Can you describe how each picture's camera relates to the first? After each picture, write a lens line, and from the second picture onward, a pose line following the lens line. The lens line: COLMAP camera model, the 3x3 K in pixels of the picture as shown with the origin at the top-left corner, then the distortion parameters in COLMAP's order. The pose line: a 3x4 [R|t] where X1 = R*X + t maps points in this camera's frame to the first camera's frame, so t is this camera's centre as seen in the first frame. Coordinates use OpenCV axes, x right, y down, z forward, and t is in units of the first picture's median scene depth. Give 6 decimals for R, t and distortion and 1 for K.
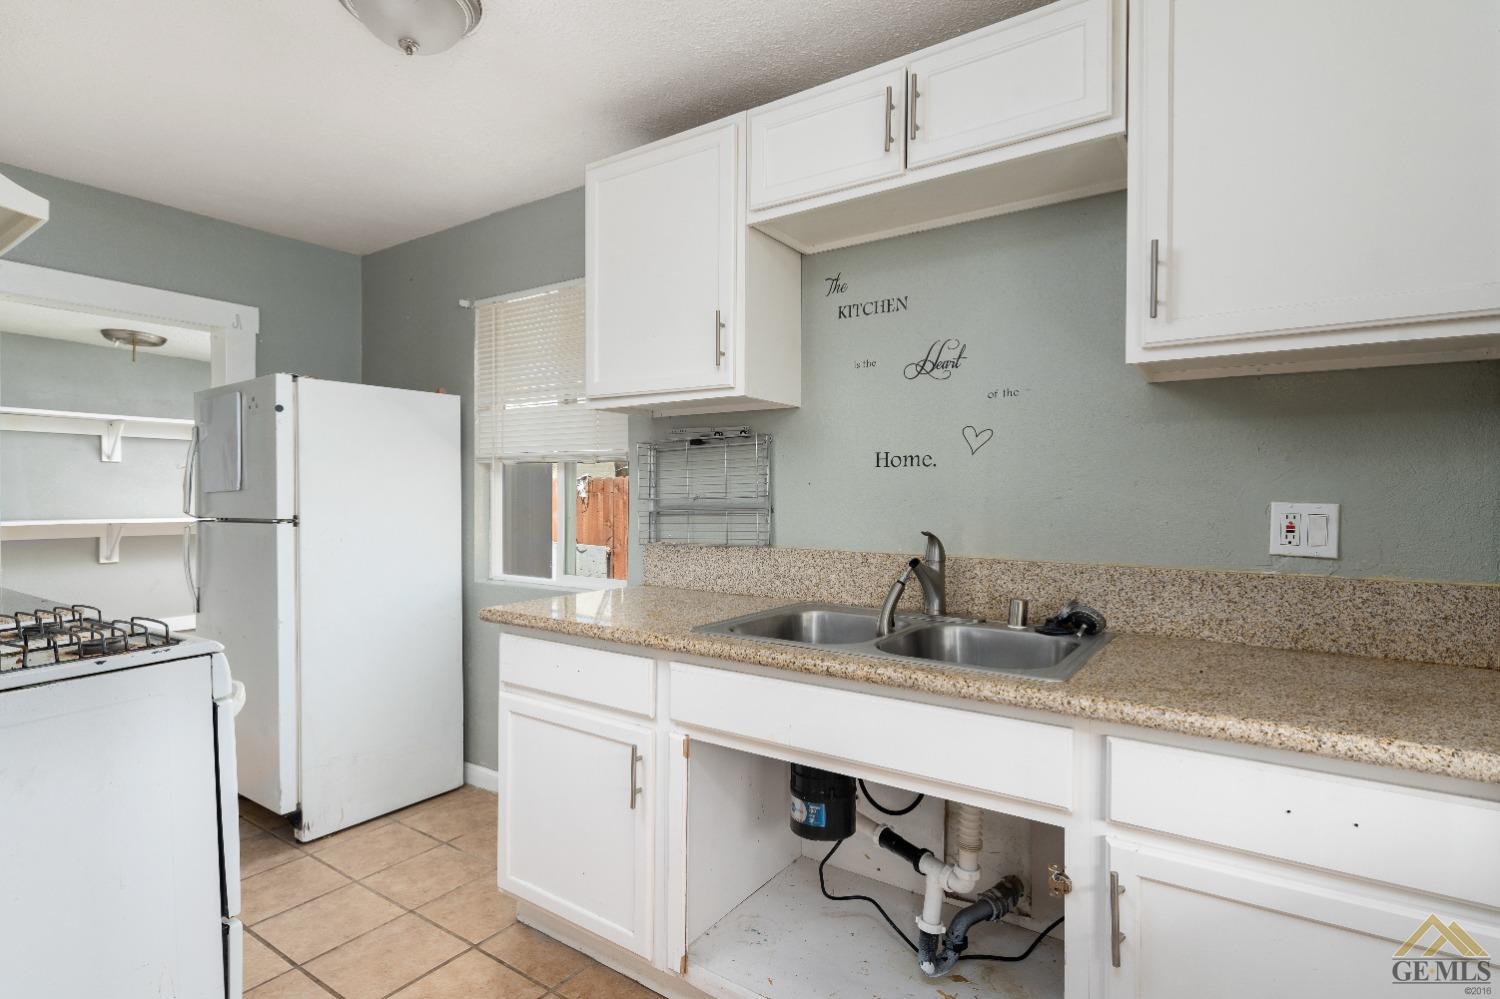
lens RADIAL K [[735.5, 0, 756.3], [0, 735.5, 498.9], [0, 0, 1]] dist [0.005440, -0.001176]
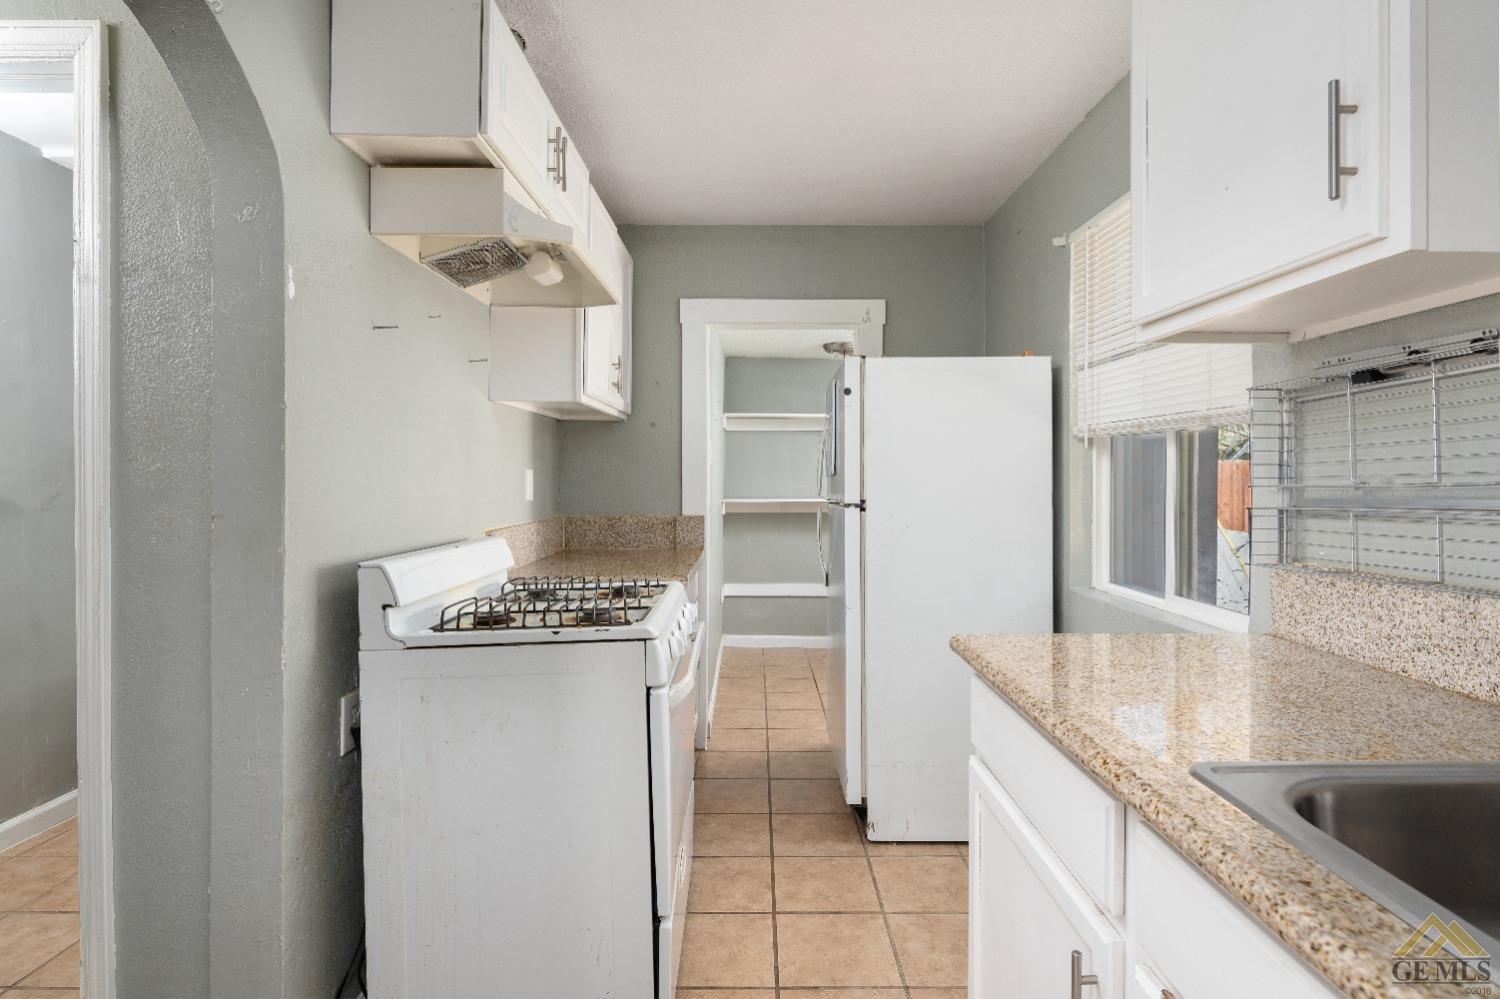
lens RADIAL K [[735.5, 0, 751.6], [0, 735.5, 477.2], [0, 0, 1]] dist [0.005440, -0.001176]
pose [[0.568147, -0.001854, -0.822925, 0.092615], [-0.004790, 0.999973, -0.005560, -0.001581], [0.822913, 0.007101, 0.568123, 0.333182]]
